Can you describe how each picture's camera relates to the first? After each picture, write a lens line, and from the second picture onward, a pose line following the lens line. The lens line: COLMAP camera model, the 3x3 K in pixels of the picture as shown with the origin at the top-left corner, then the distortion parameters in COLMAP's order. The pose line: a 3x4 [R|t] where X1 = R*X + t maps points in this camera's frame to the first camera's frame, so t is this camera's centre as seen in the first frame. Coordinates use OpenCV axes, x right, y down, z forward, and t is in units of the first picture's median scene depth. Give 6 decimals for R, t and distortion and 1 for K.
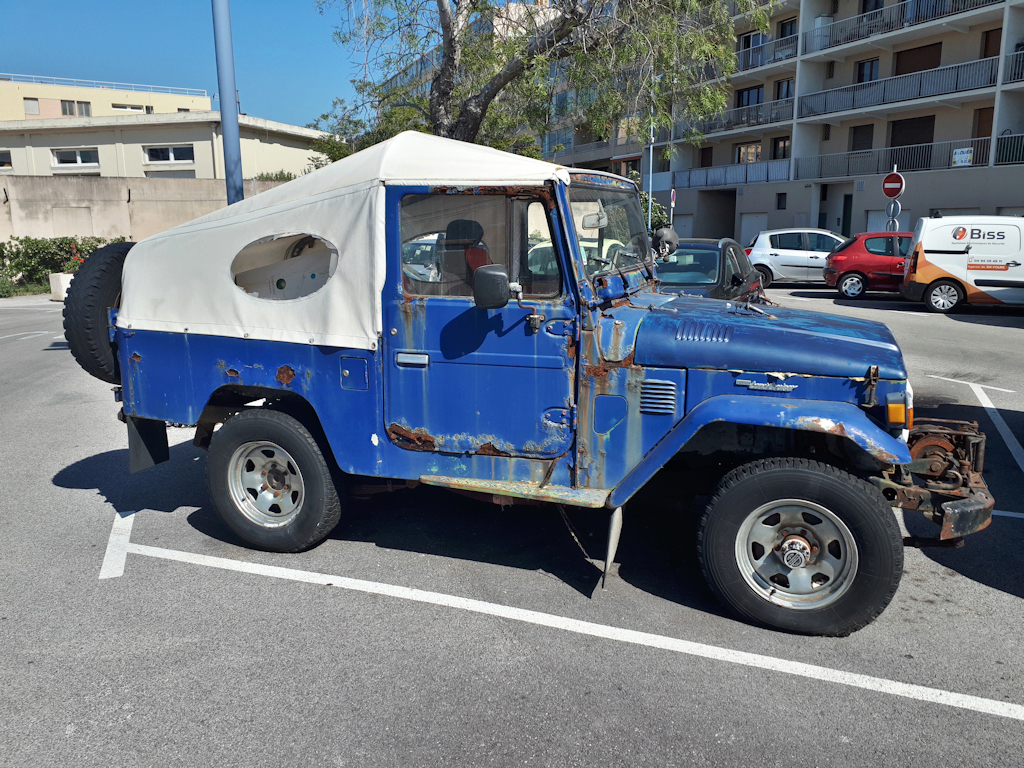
lens RADIAL K [[817.8, 0, 523.1], [0, 817.8, 383.3], [0, 0, 1]] dist [-0.001271, -0.027412]
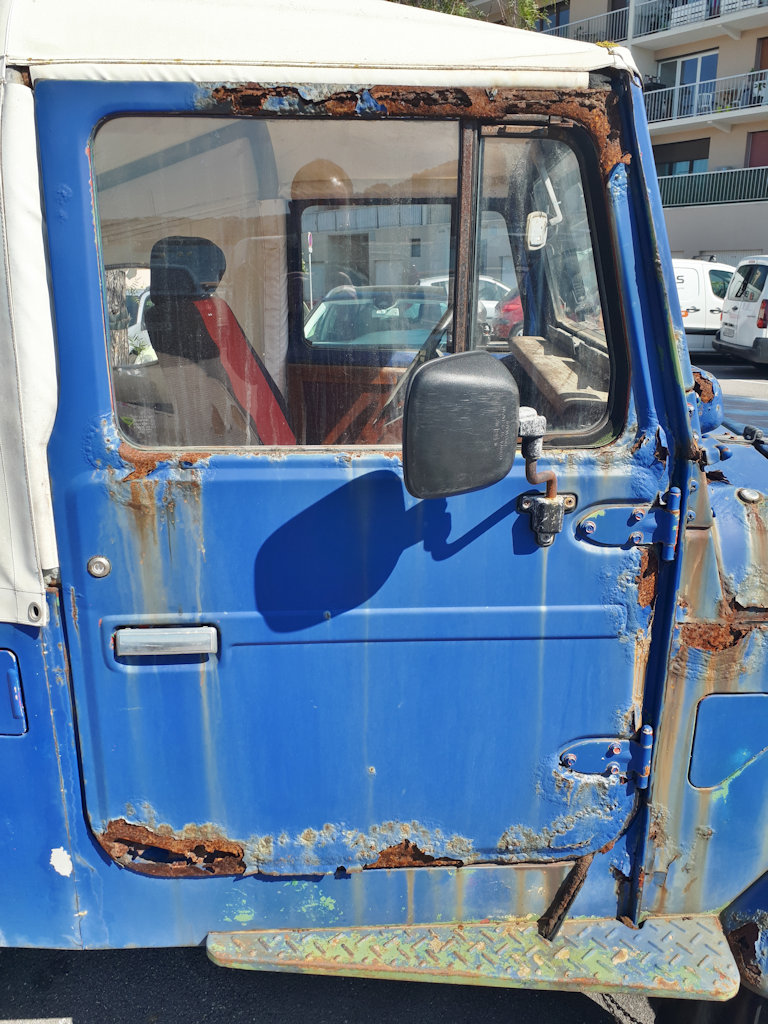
lens RADIAL K [[817.8, 0, 373.3], [0, 817.8, 502.6], [0, 0, 1]] dist [-0.001271, -0.027412]
pose [[0.958204, -0.084644, 0.273278, -0.142304], [0.062846, 0.994174, 0.087574, -0.110479], [-0.279099, -0.066739, 0.957940, 0.672878]]
